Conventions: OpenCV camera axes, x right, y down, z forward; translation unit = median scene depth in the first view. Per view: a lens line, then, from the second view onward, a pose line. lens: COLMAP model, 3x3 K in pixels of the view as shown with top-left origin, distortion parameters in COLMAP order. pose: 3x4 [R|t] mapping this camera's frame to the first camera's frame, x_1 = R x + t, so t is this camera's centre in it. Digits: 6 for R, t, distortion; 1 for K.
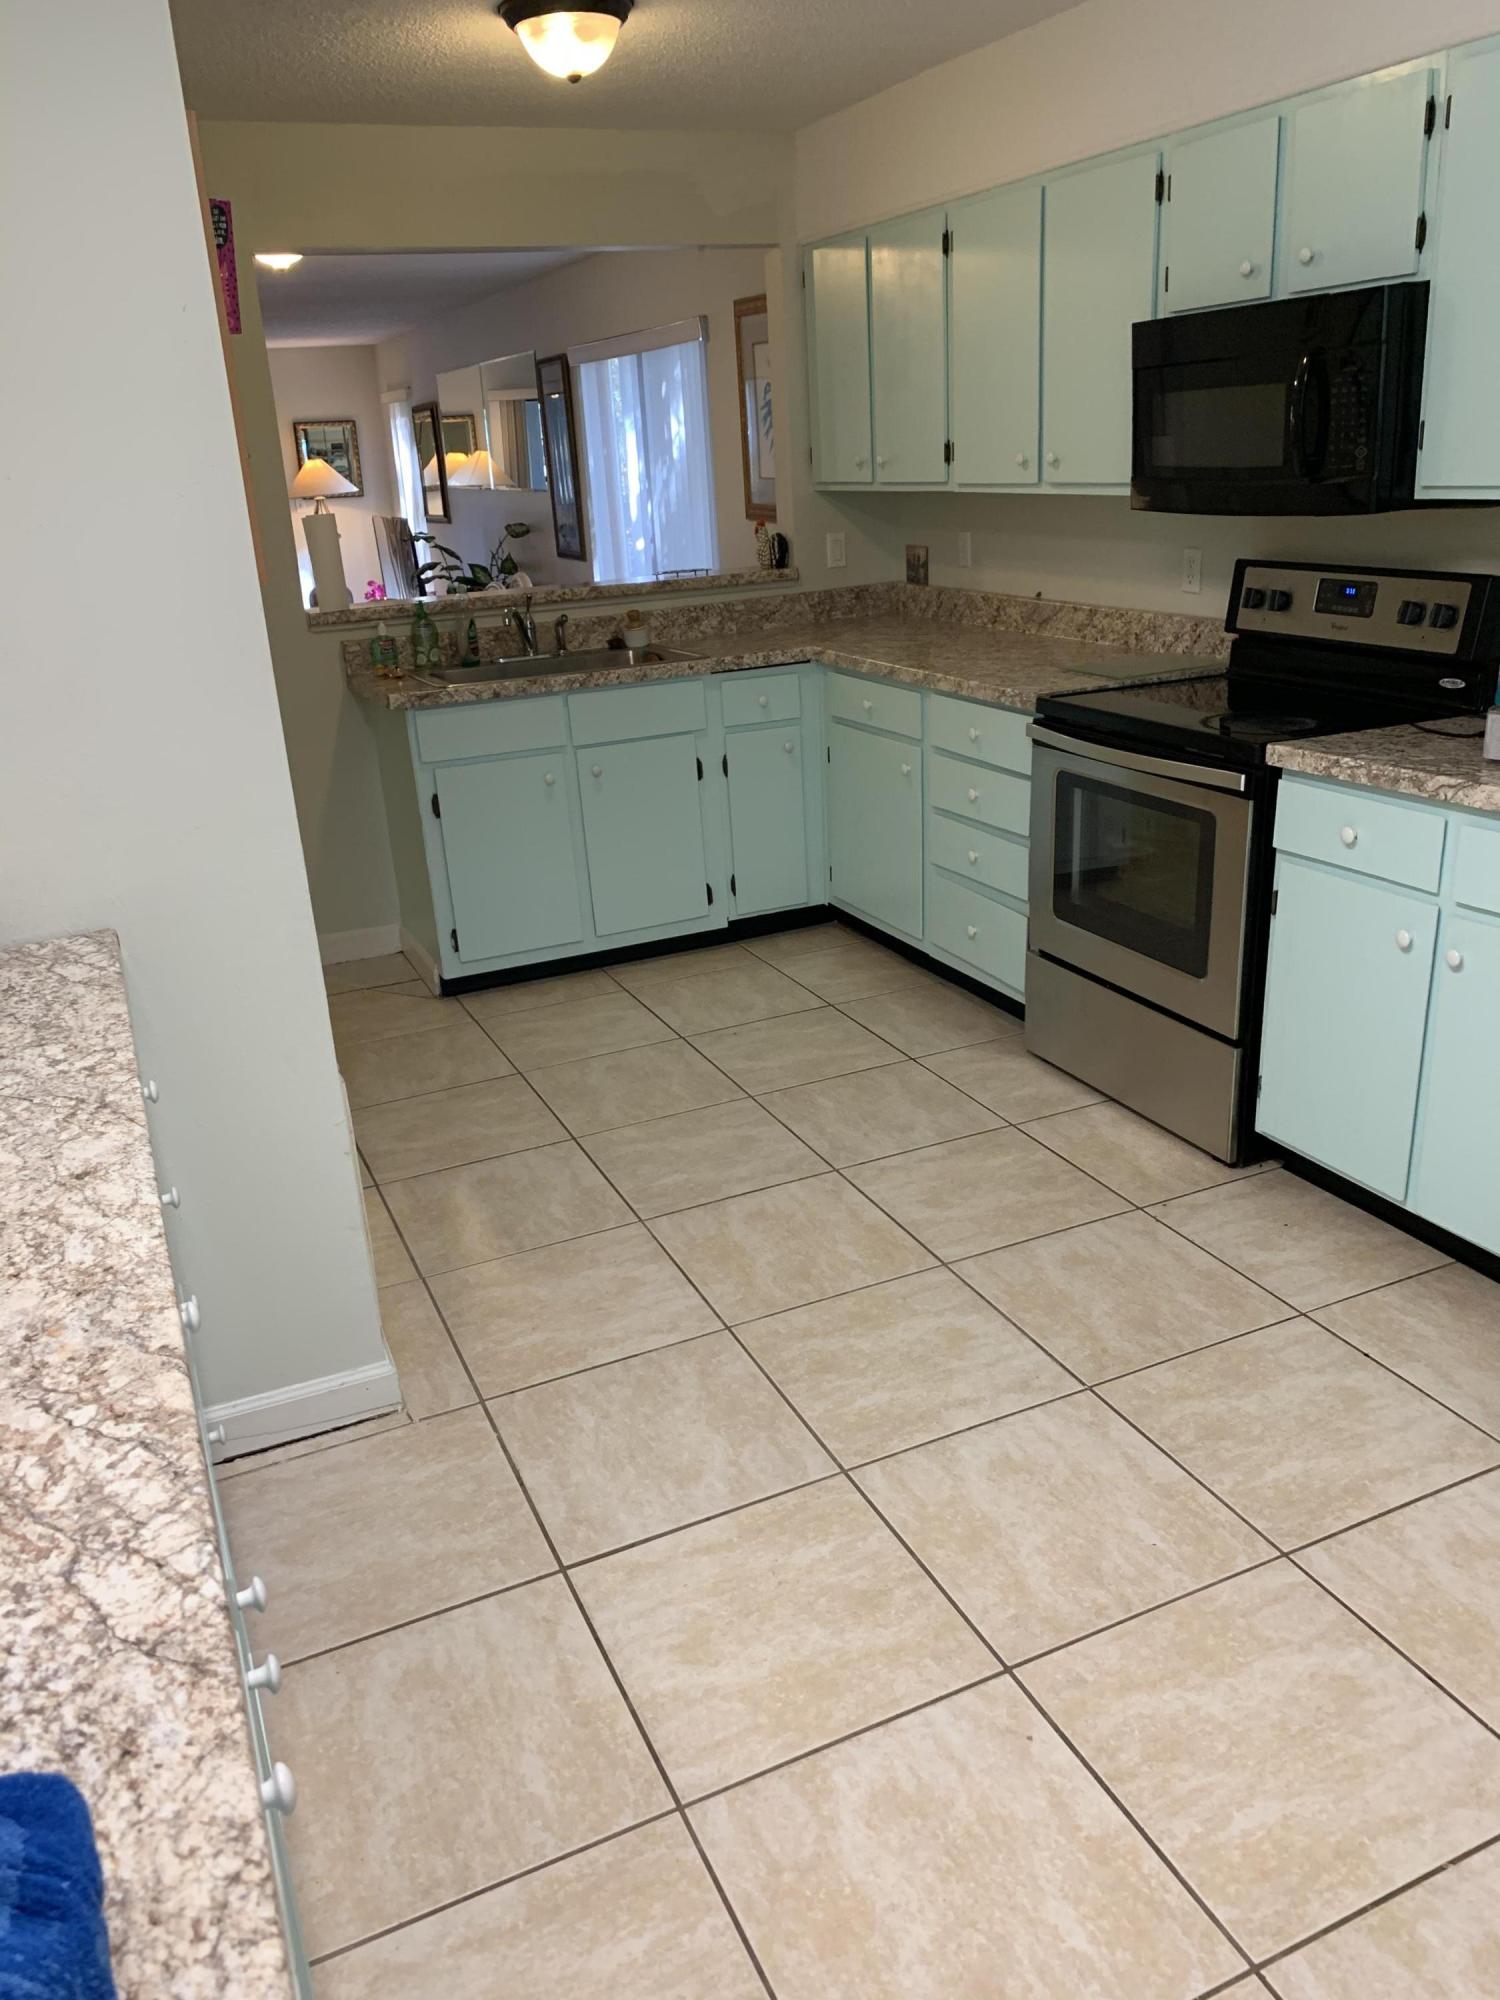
lens RADIAL K [[1514.2, 0, 737.0], [0, 1514.2, 989.9], [0, 0, 1]] dist [0.006270, 0.006666]
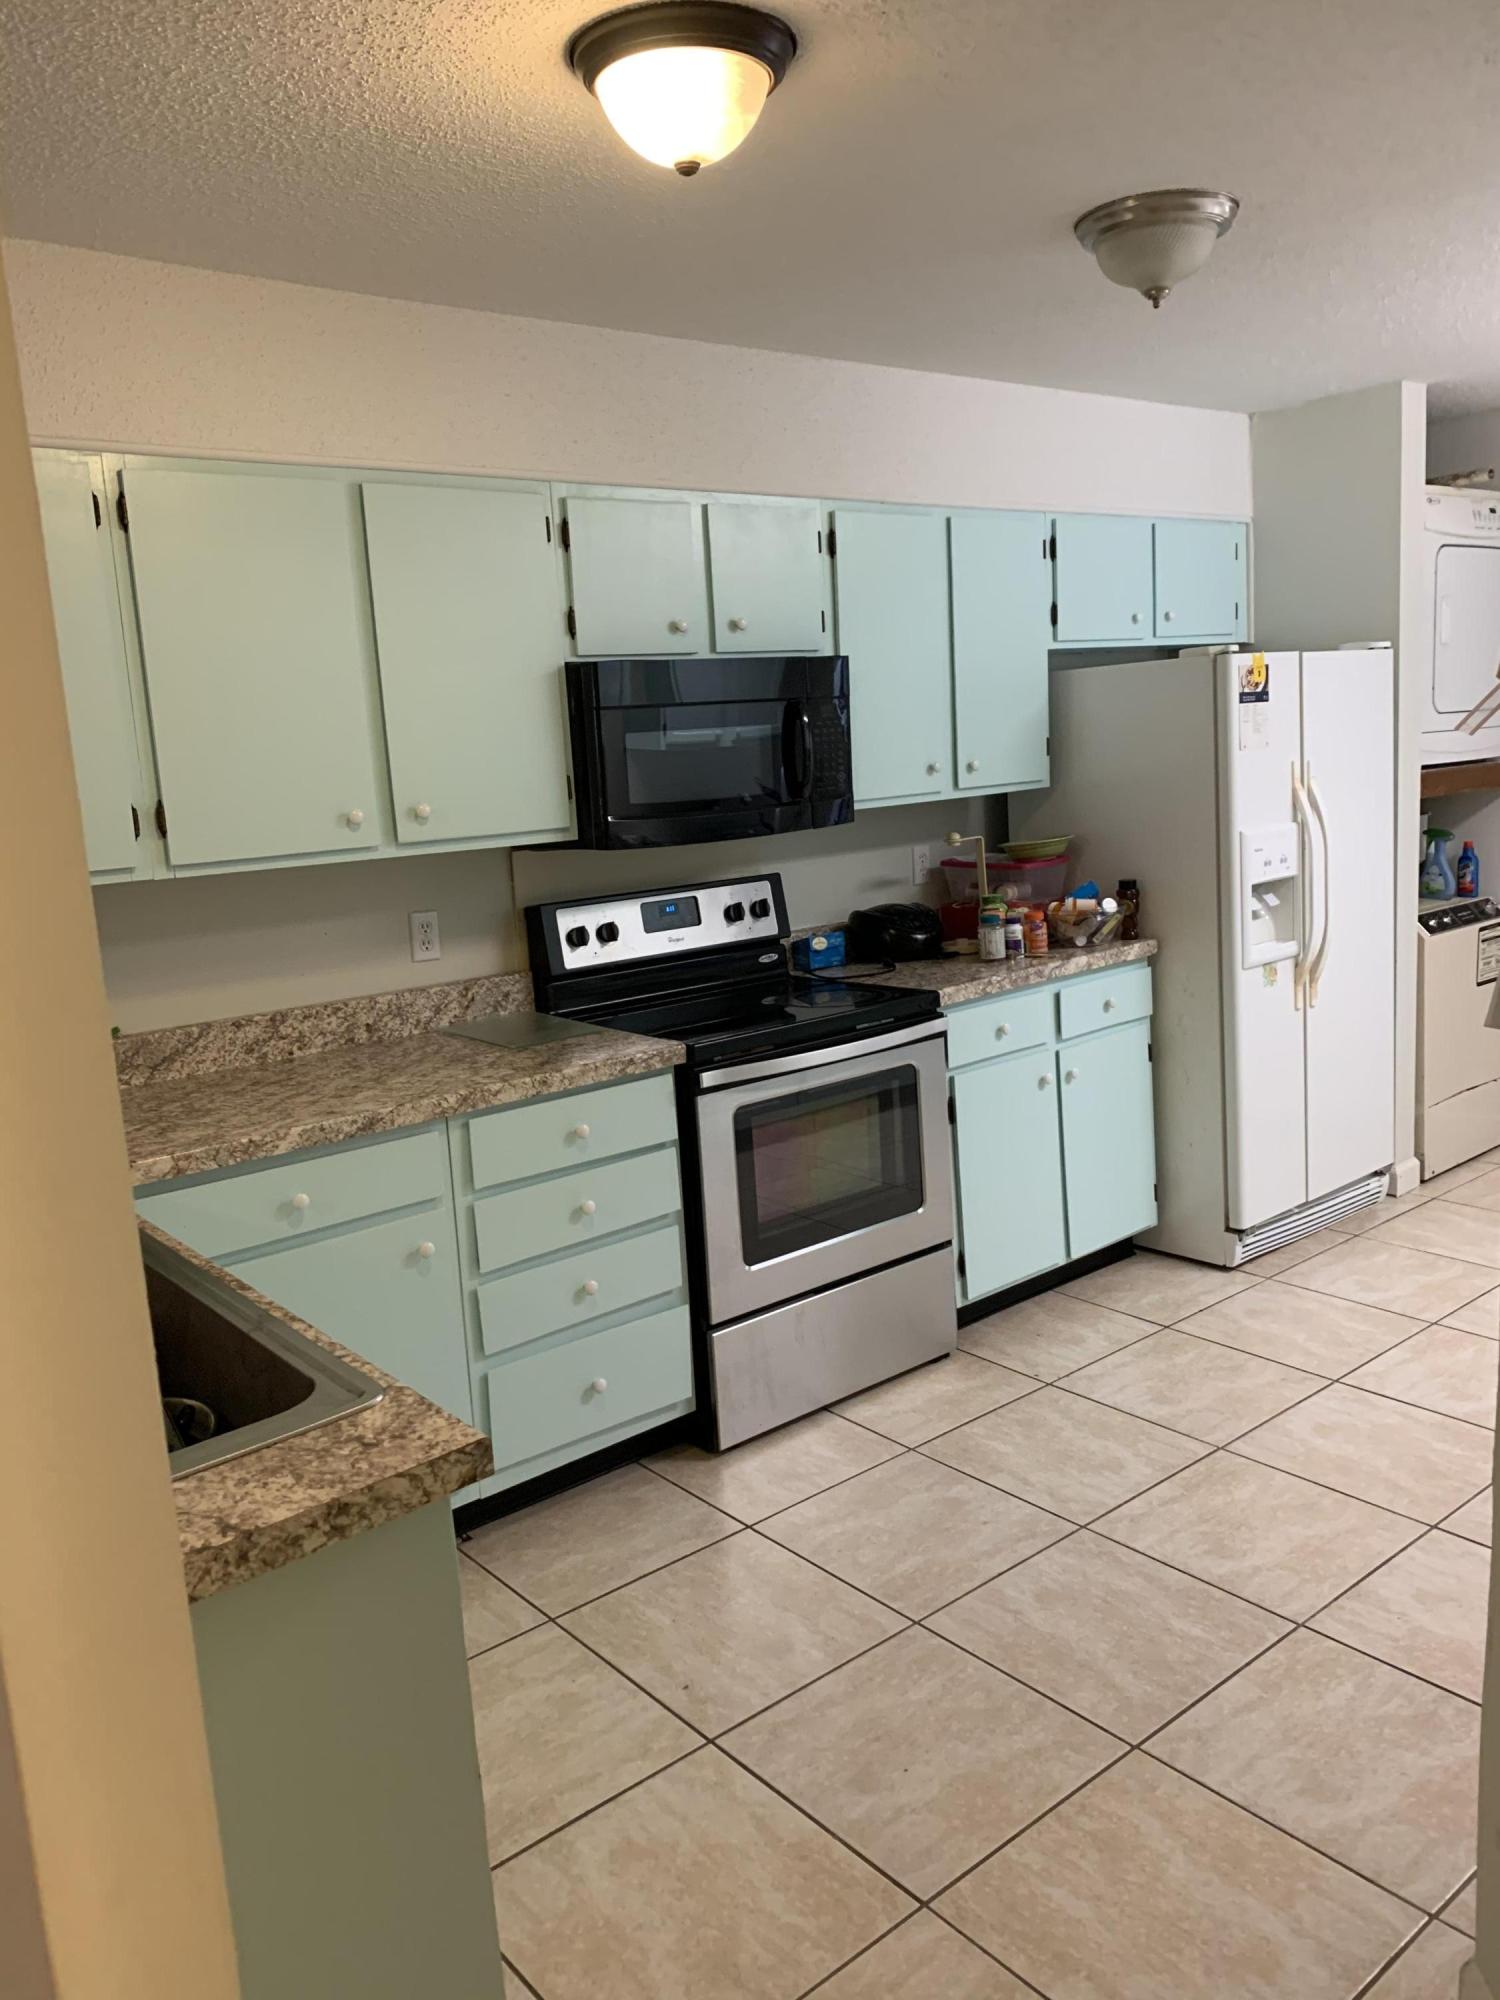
lens RADIAL K [[1514.2, 0, 737.9], [0, 1514.2, 997.8], [0, 0, 1]] dist [0.006270, 0.006666]
pose [[-0.263579, -0.087035, 0.960703, -0.996565], [0.399474, 0.896663, 0.190833, -0.573535], [-0.878036, 0.434075, -0.201573, 1.747141]]
